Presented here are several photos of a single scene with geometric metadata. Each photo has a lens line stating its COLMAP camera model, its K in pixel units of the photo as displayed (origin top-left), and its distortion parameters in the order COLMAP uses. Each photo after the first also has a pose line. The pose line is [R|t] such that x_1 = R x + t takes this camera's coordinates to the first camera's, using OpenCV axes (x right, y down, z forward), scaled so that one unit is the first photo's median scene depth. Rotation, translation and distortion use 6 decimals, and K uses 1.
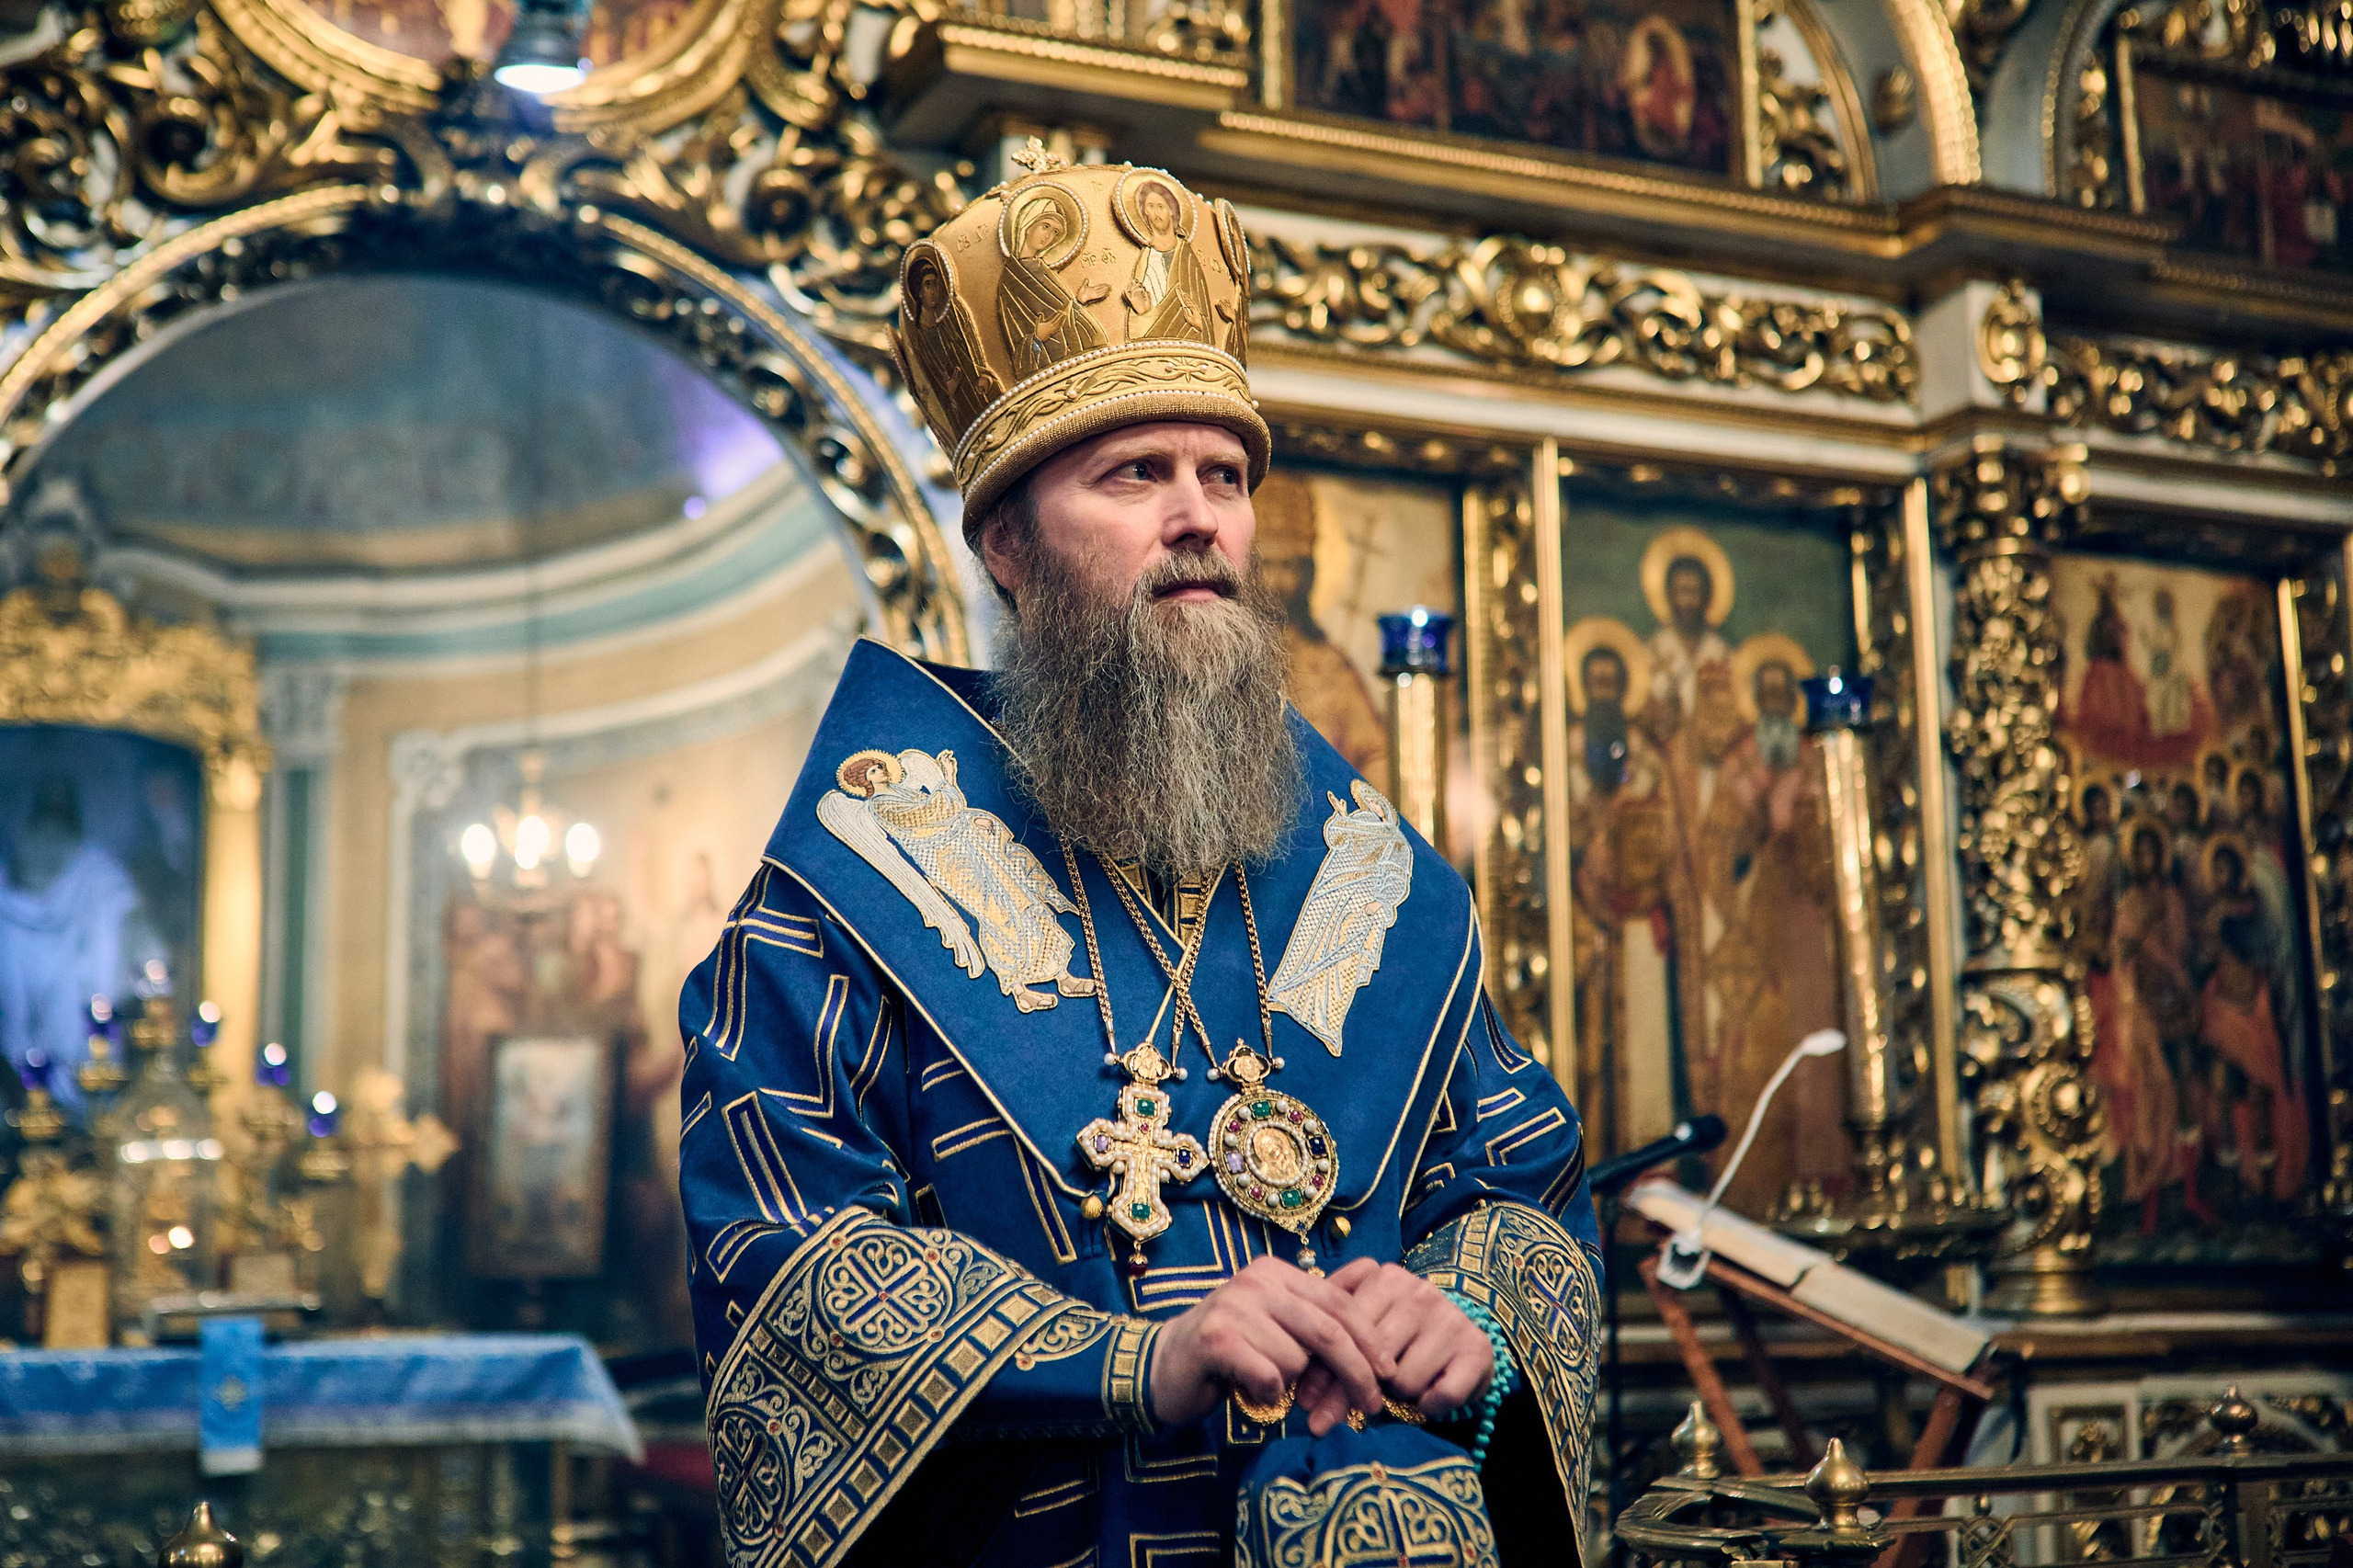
lens RADIAL K [[3082.5, 0, 1176.5], [0, 3082.5, 784.0], [0, 0, 1]] dist [-0.026004, -0.034140]
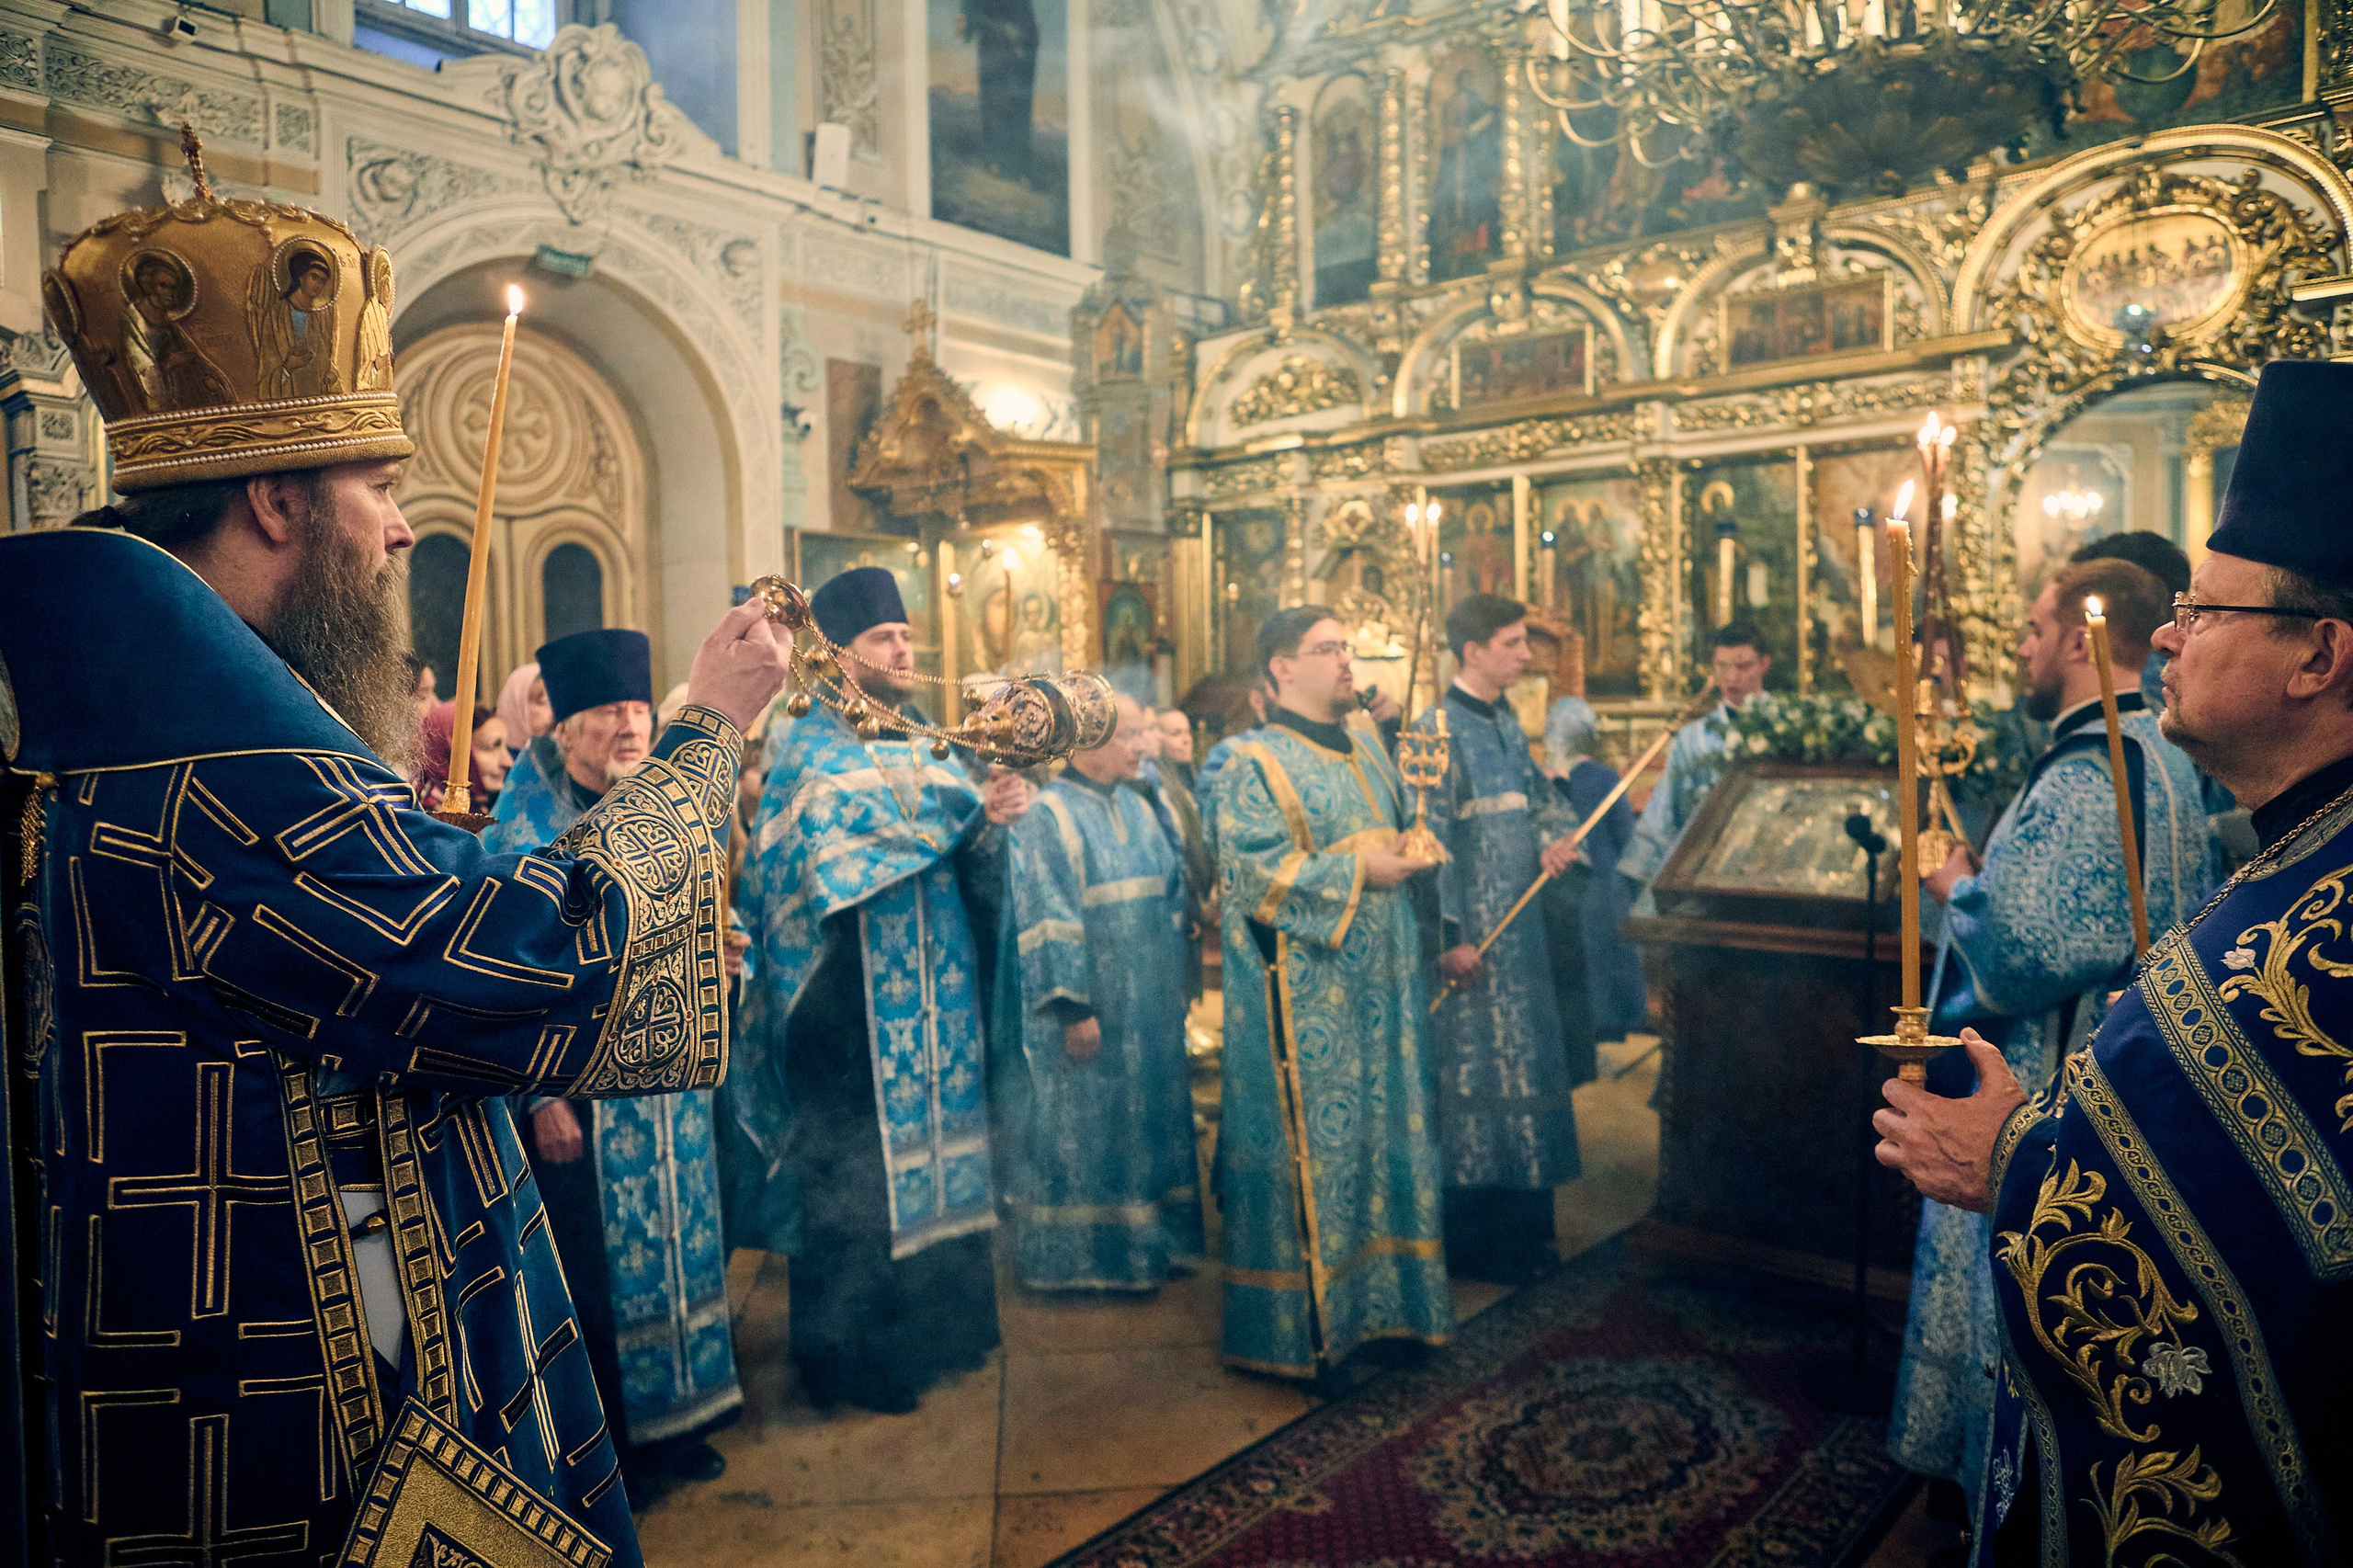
lens RADIAL K [[1637.4, 0, 1187.1], [0, 1637.4, 785.2], [0, 0, 1]] dist [-0.091096, 0.079658]
pose [[0.437349, 0.050524, -0.897871, 0.799109], [0.154358, 0.979385, 0.130298, -0.112566], [0.885945, -0.195580, 0.420535, -0.693890]]
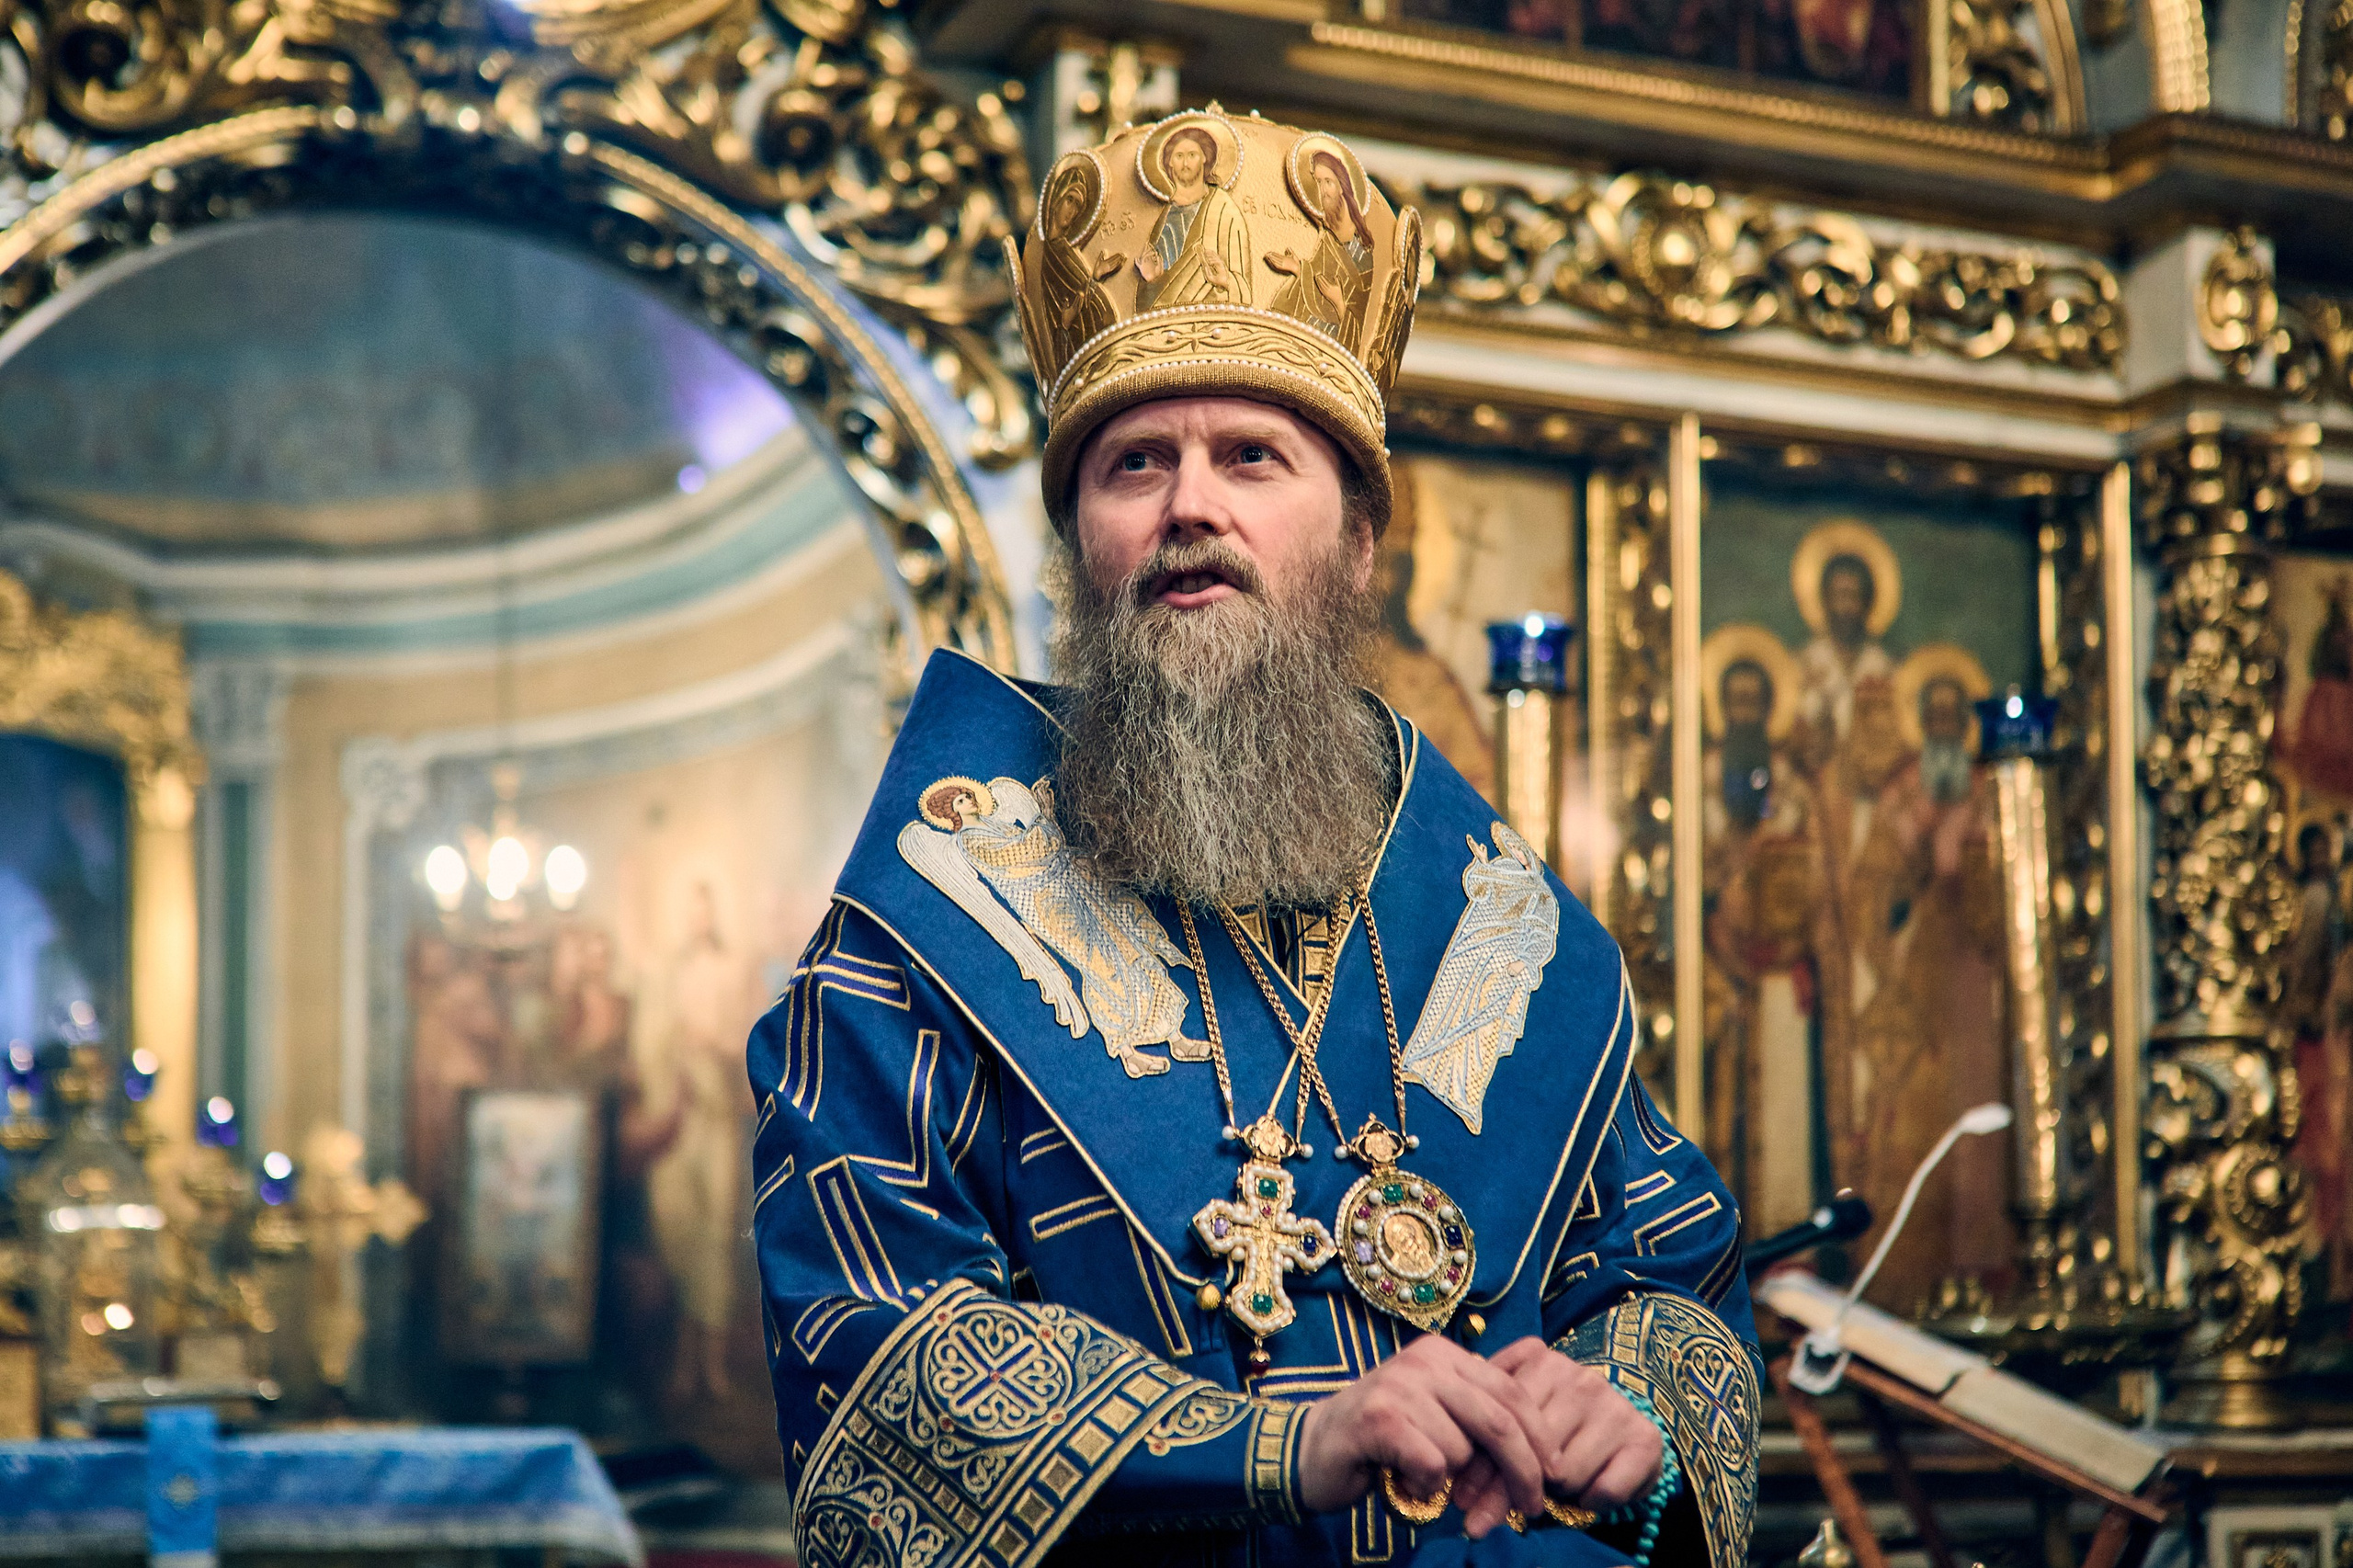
lens RADIAL K [[3572.1, 0, 1175.8], [0, 3572.1, 1182.9], [0, 0, 1]] dist [-0.000585, 0.016414]
pose [[0.999751, 0.011080, -0.019376, -0.000768], [-0.008972, 0.994361, 0.105668, -0.002861], [0.020437, -0.105468, 0.994213, -0.017422]]
